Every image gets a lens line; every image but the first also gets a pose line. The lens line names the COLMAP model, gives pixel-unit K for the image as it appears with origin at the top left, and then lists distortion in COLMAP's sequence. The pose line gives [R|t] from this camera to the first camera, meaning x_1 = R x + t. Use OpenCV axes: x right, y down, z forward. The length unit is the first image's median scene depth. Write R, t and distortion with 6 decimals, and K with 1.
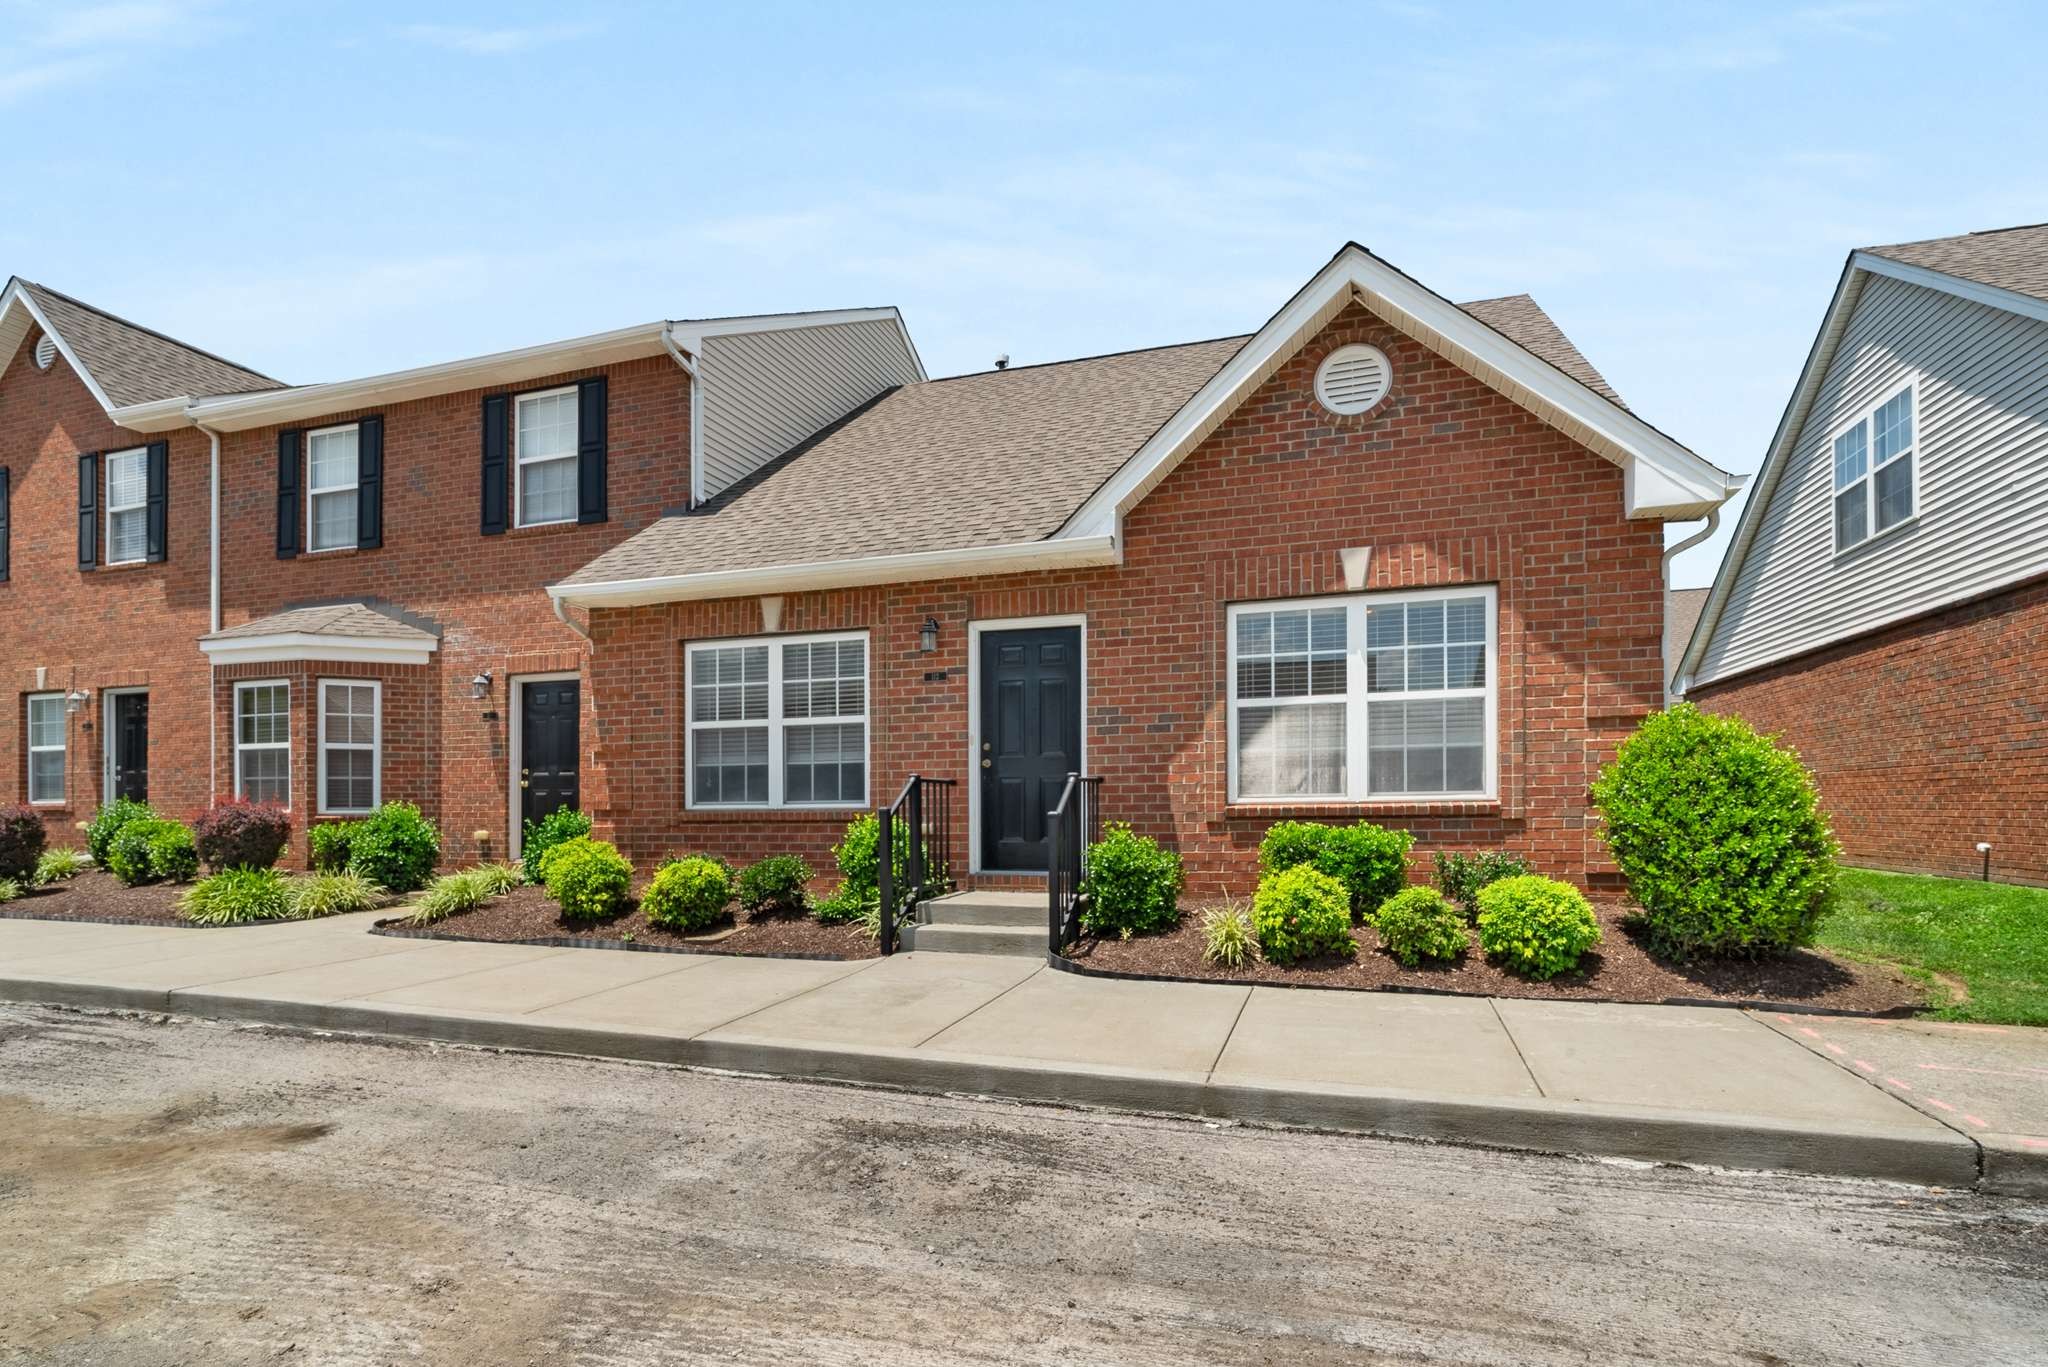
lens RADIAL K [[1024.0, 0, 1022.1], [0, 1024.0, 814.9], [0, 0, 1]] dist [-0.015819, 0.000759]
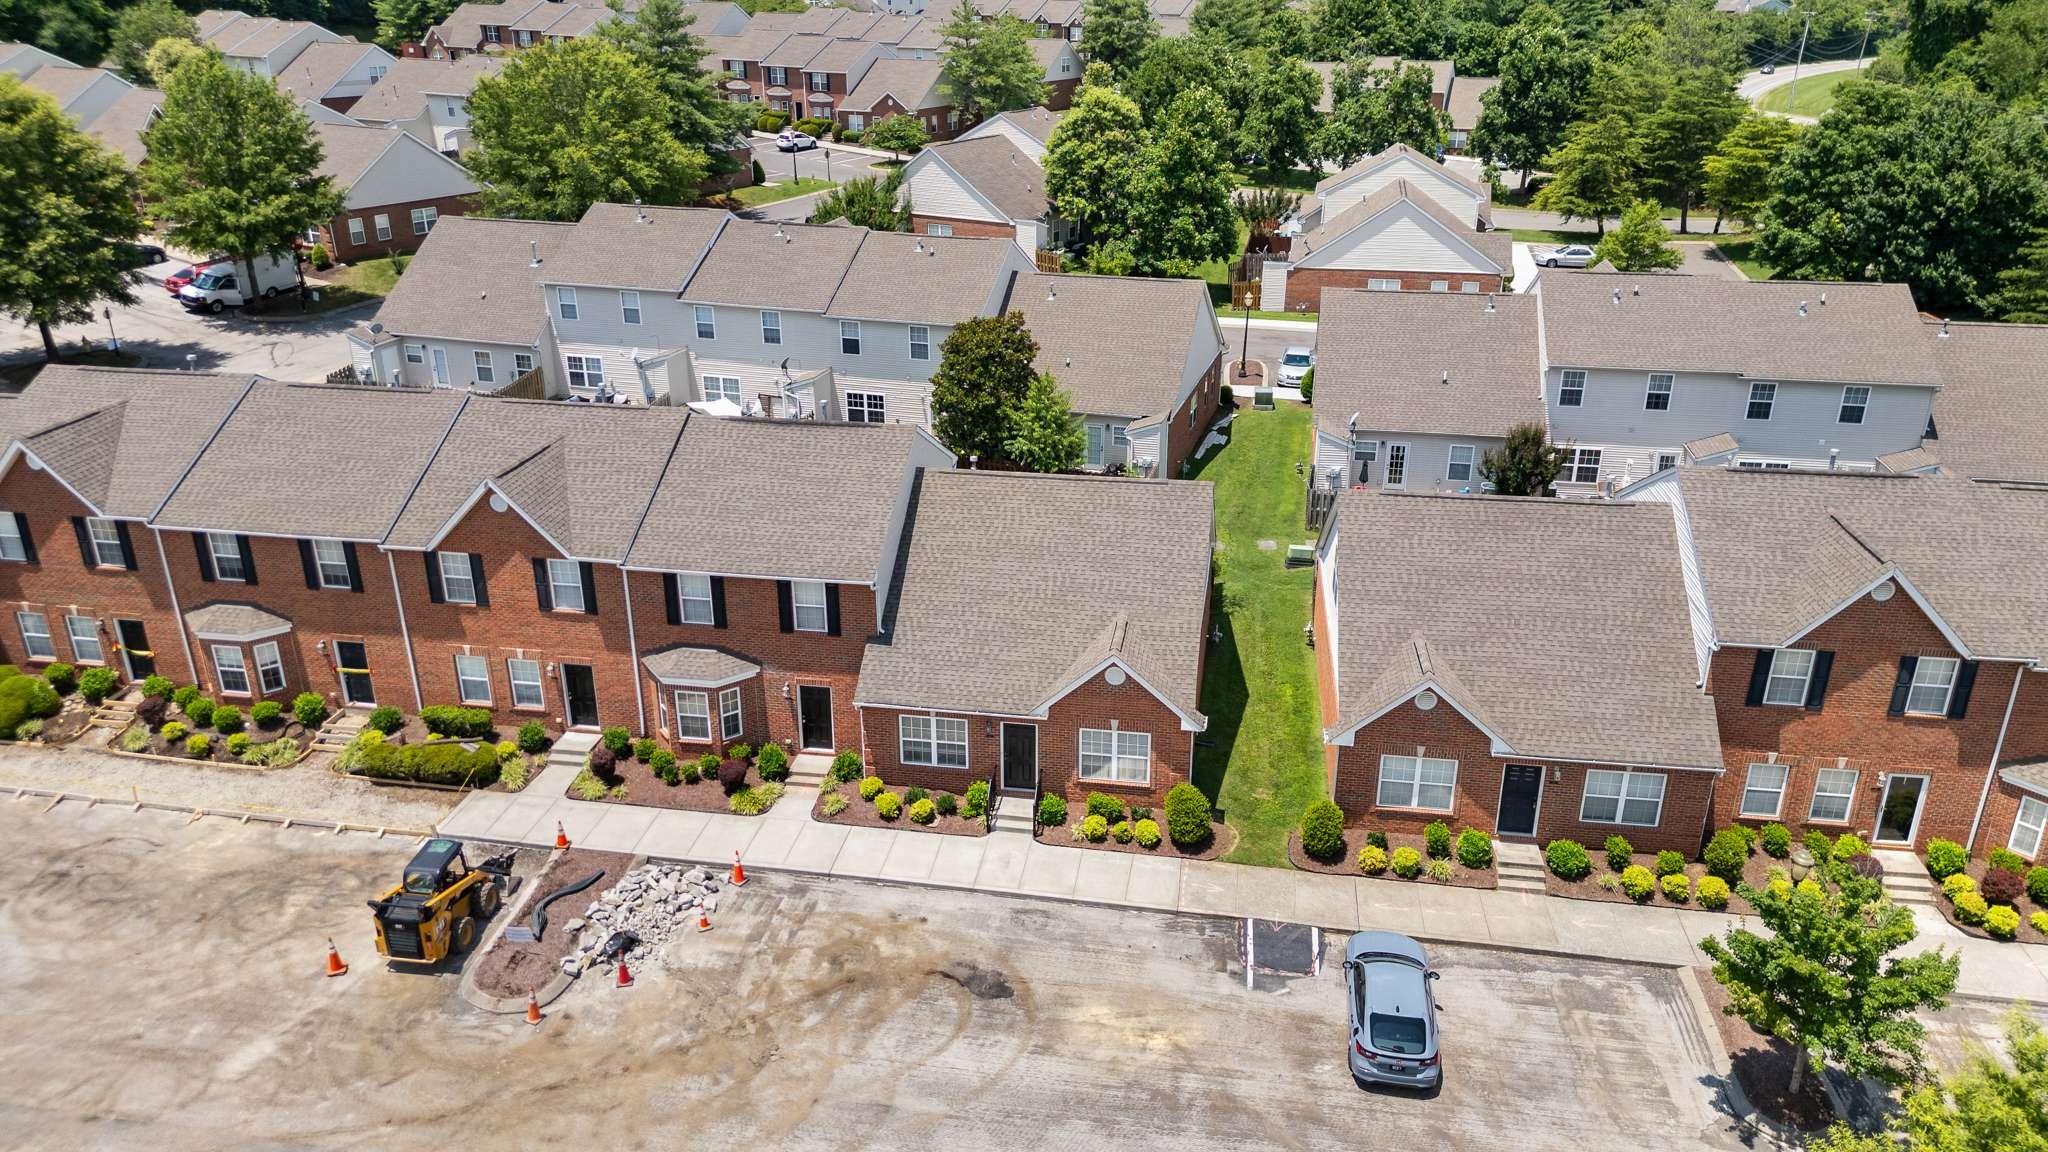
lens RADIAL K [[1436.5, 0, 1024.0], [0, 1436.5, 576.0], [0, 0, 1]] dist [0.082708, -0.089694]
pose [[0.989198, -0.056063, 0.135440, -0.582842], [-0.001024, 0.921308, 0.388833, -2.437414], [-0.146581, -0.384771, 0.911299, -3.037157]]
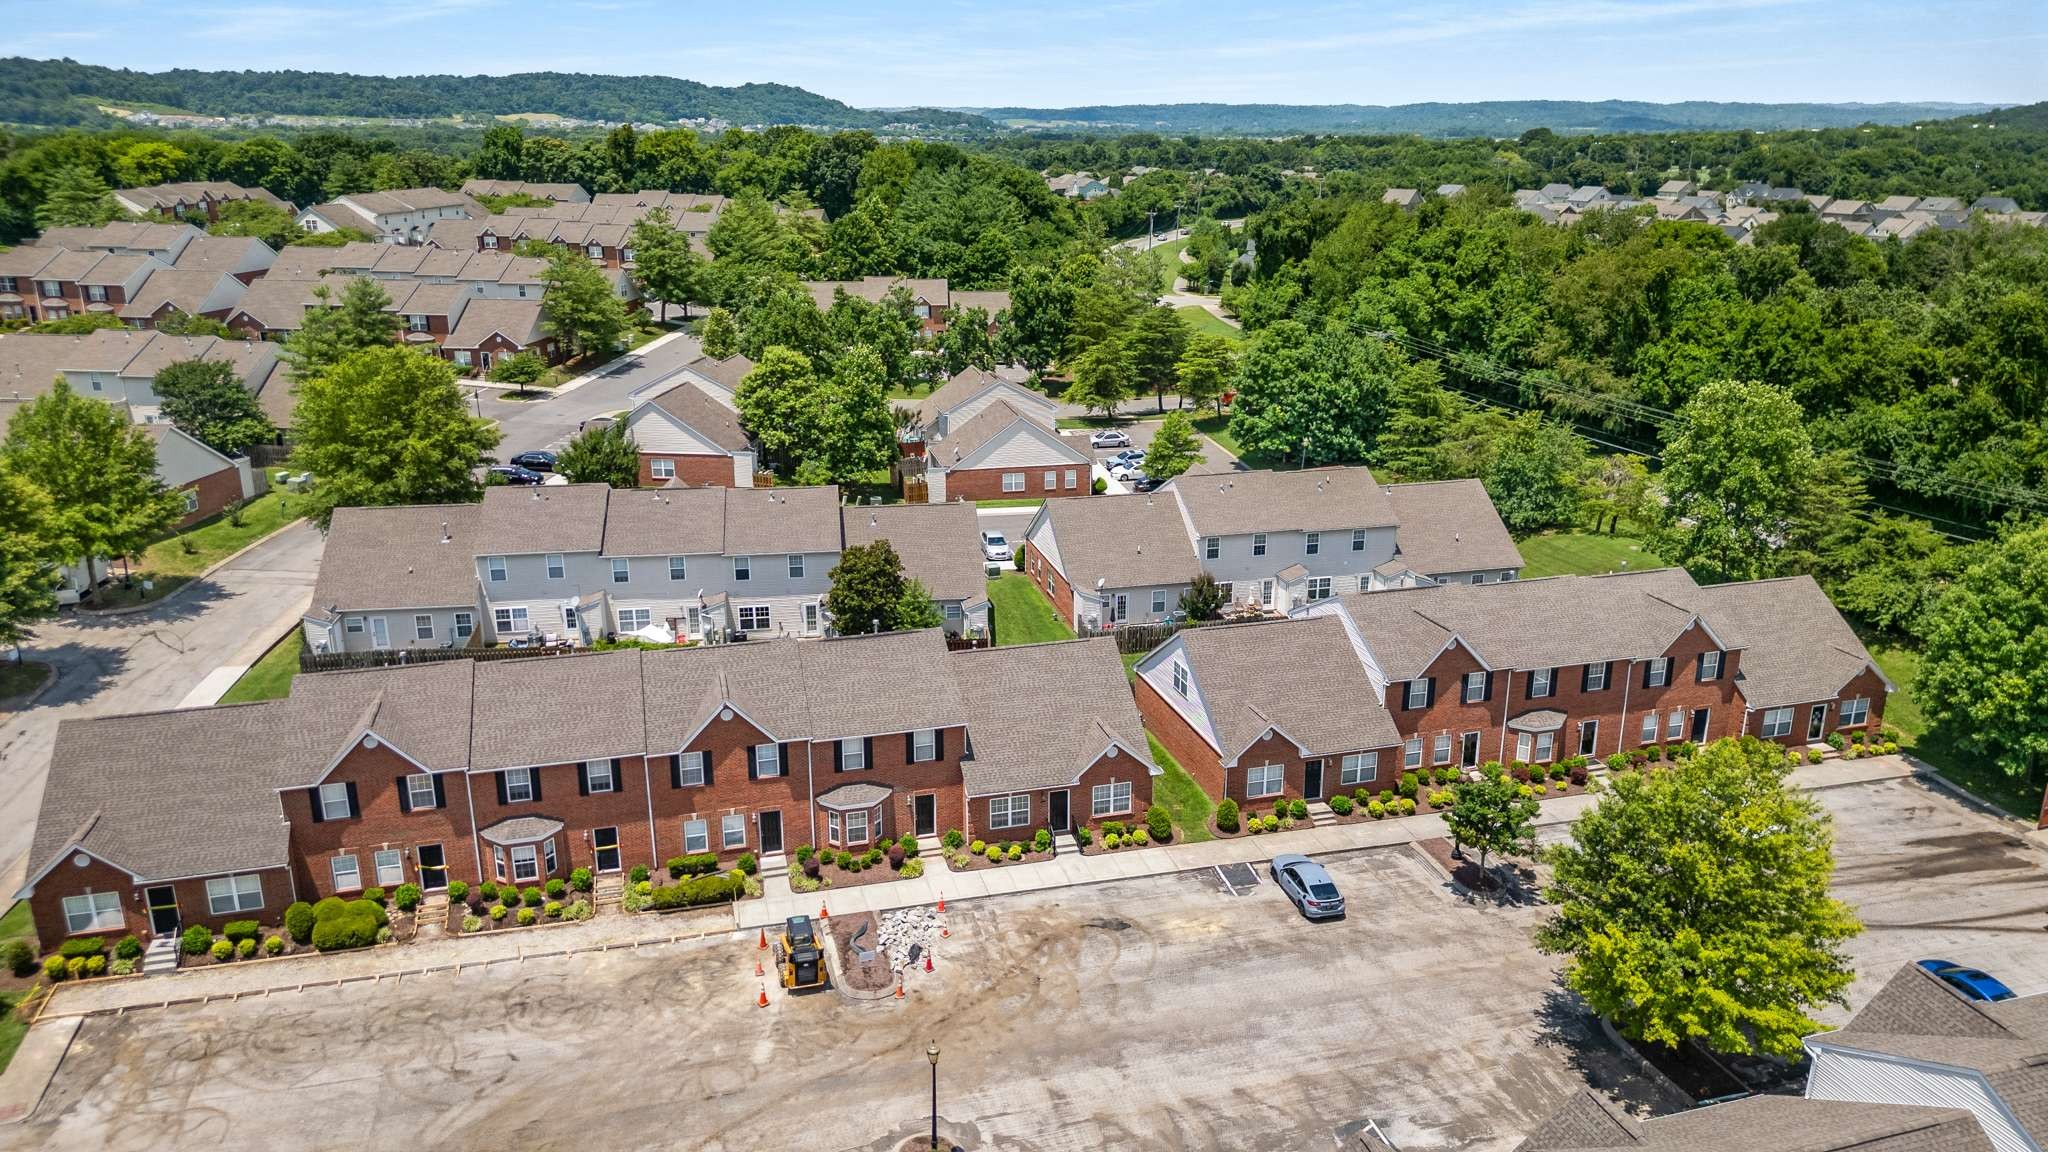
lens RADIAL K [[1436.5, 0, 1024.0], [0, 1436.5, 576.0], [0, 0, 1]] dist [0.082708, -0.089694]
pose [[0.838963, -0.163773, 0.518961, -4.142211], [-0.001293, 0.953038, 0.302848, -3.774567], [-0.544188, -0.254750, 0.799351, -5.004847]]
